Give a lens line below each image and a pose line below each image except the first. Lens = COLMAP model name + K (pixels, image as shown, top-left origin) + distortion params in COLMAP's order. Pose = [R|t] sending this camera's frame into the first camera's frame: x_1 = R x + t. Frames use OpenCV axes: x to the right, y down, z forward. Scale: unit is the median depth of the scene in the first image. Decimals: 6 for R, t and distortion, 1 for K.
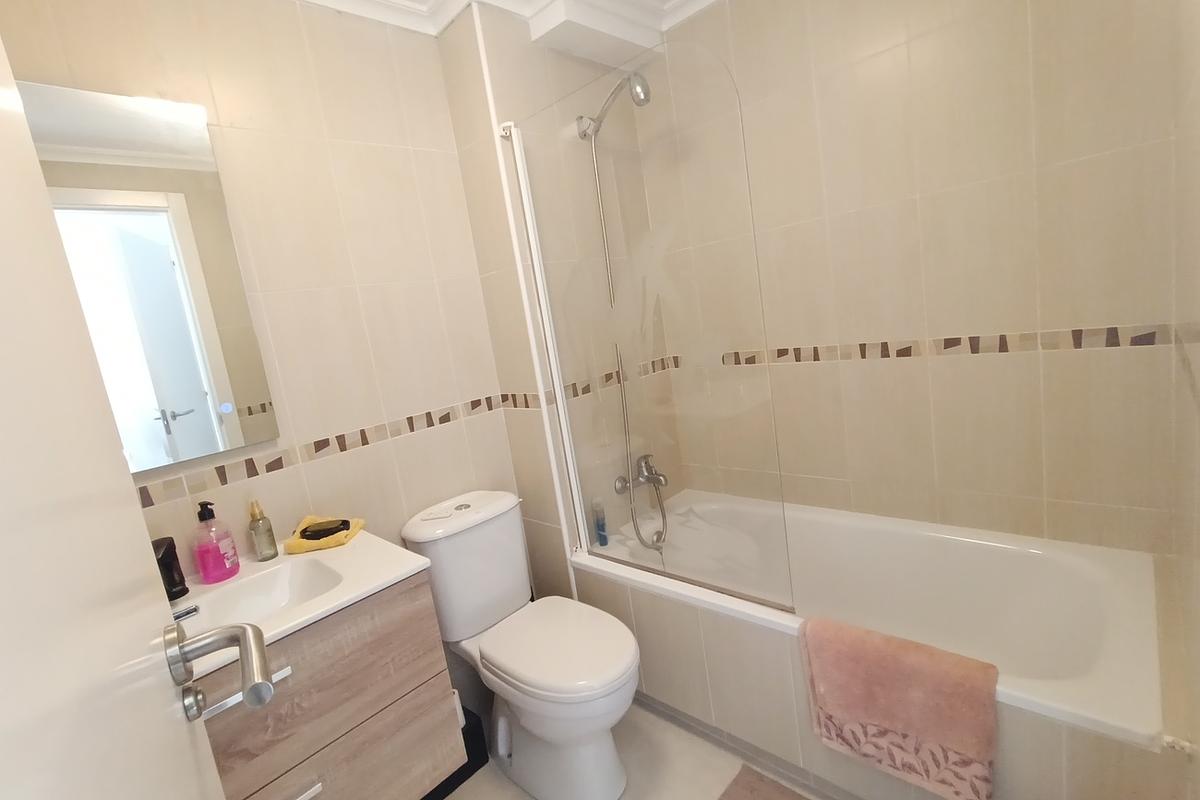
lens RADIAL K [[546.2, 0, 591.5], [0, 546.2, 393.5], [0, 0, 1]] dist [-0.026103, 0.013279]
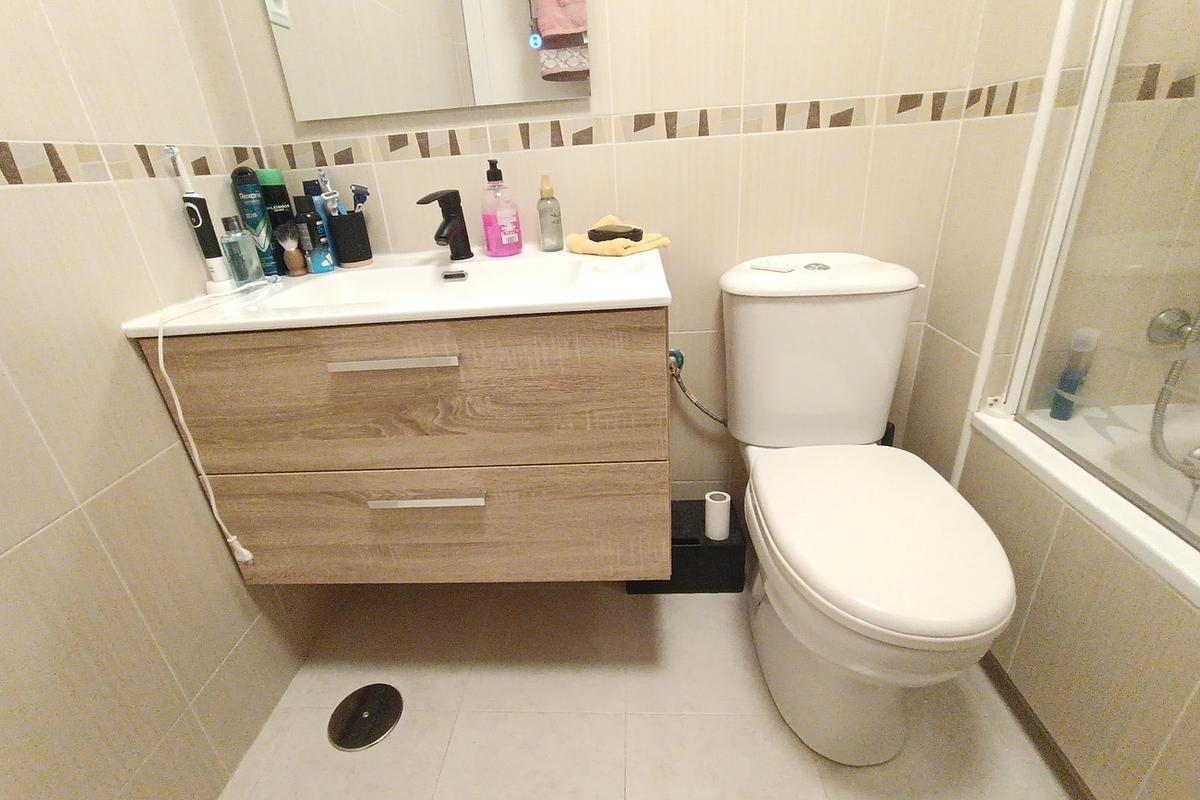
lens RADIAL K [[546.2, 0, 592.9], [0, 546.2, 397.5], [0, 0, 1]] dist [-0.026103, 0.013279]
pose [[0.648279, 0.404076, -0.645335, 0.067240], [-0.139235, 0.896182, 0.421274, 0.113530], [0.748564, -0.183250, 0.637237, 0.369245]]
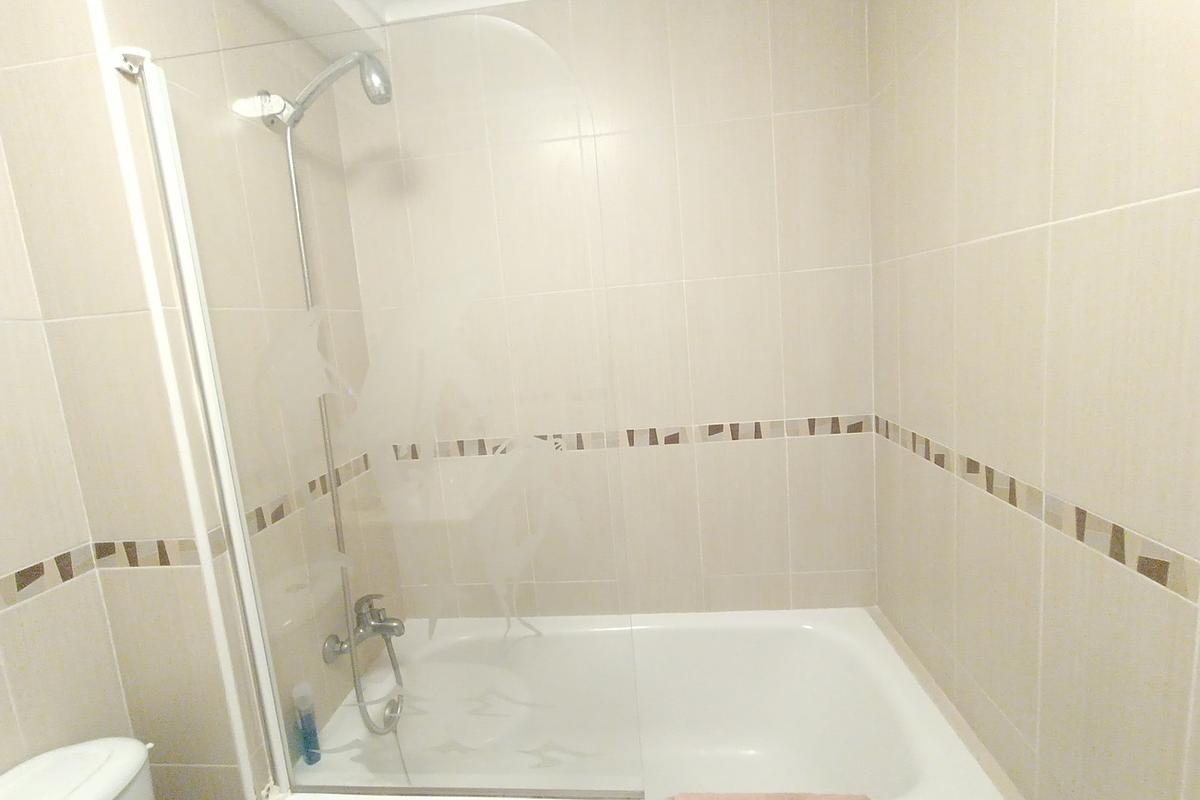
lens RADIAL K [[546.2, 0, 592.0], [0, 546.2, 396.2], [0, 0, 1]] dist [-0.026103, 0.013279]
pose [[0.782628, 0.002592, 0.622484, -0.128929], [0.055241, 0.995757, -0.073598, -0.085329], [-0.620034, 0.091986, 0.779164, 0.318325]]
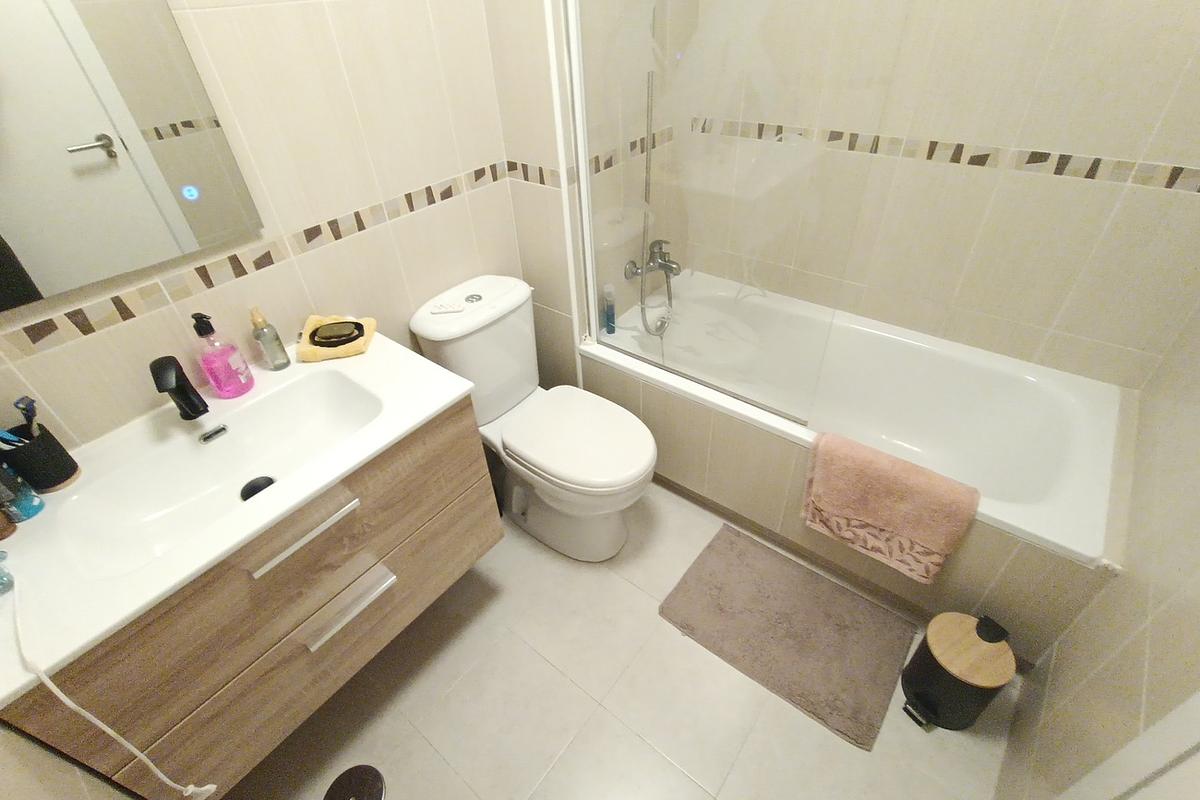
lens RADIAL K [[546.2, 0, 591.4], [0, 546.2, 394.0], [0, 0, 1]] dist [-0.026103, 0.013279]
pose [[0.991578, 0.023316, 0.127393, -0.153078], [-0.082098, 0.873931, 0.479067, -0.108608], [-0.100163, -0.485491, 0.868485, 0.102301]]
